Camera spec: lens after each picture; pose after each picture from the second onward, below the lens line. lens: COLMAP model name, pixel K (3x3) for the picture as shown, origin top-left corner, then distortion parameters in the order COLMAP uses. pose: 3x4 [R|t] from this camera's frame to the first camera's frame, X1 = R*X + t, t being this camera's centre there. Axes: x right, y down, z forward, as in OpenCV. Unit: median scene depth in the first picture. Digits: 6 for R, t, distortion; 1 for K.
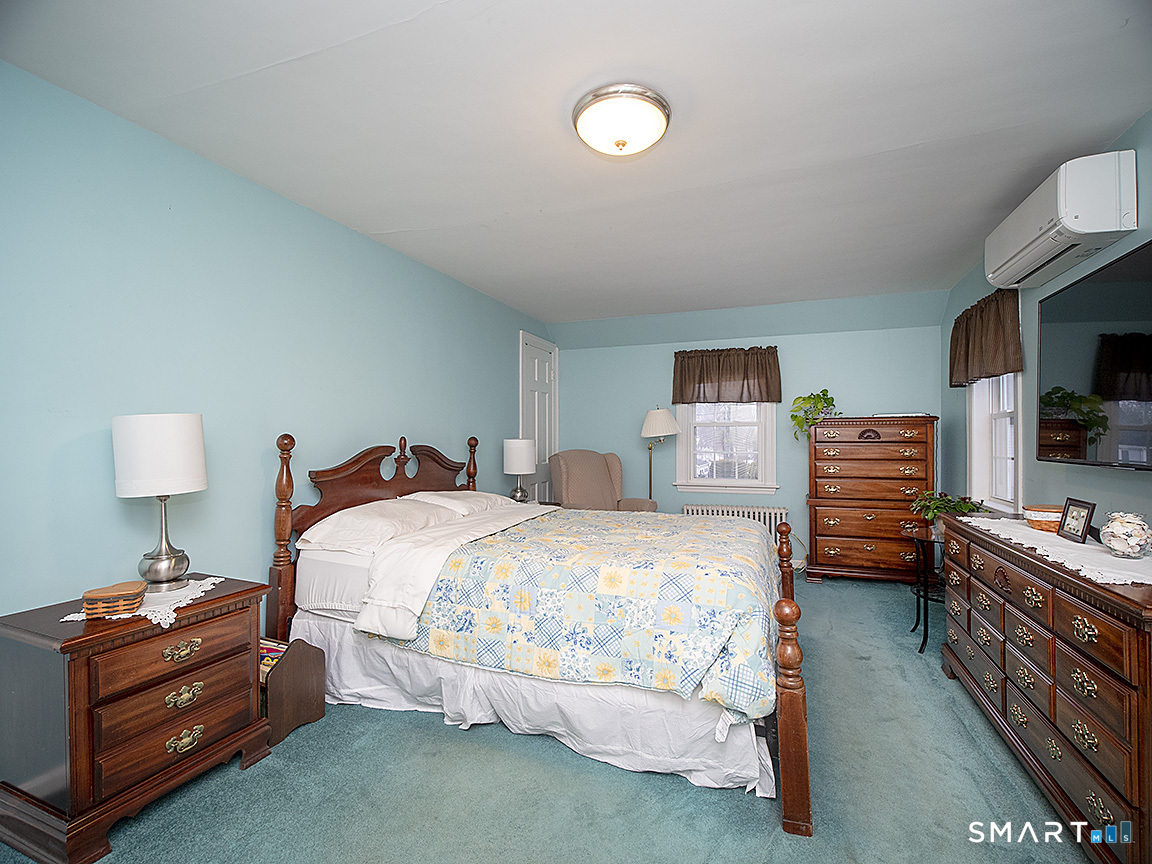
lens RADIAL K [[532.2, 0, 581.9], [0, 532.2, 449.1], [0, 0, 1]] dist [-0.016543, -0.000320]
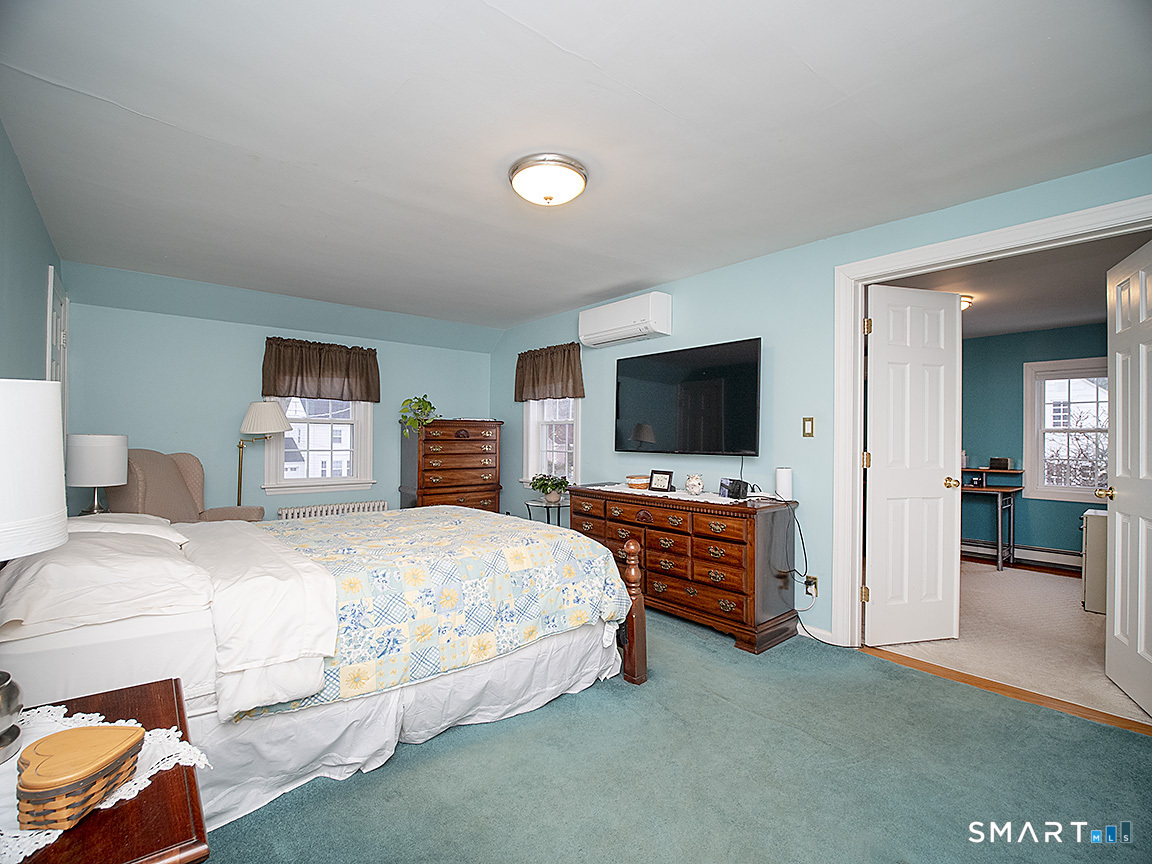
lens RADIAL K [[532.2, 0, 581.9], [0, 532.2, 449.1], [0, 0, 1]] dist [-0.016543, -0.000320]
pose [[0.477050, -0.013242, 0.878776, -0.841141], [0.008220, 0.999910, 0.010605, -0.005341], [-0.878838, 0.002165, 0.477116, 0.291378]]
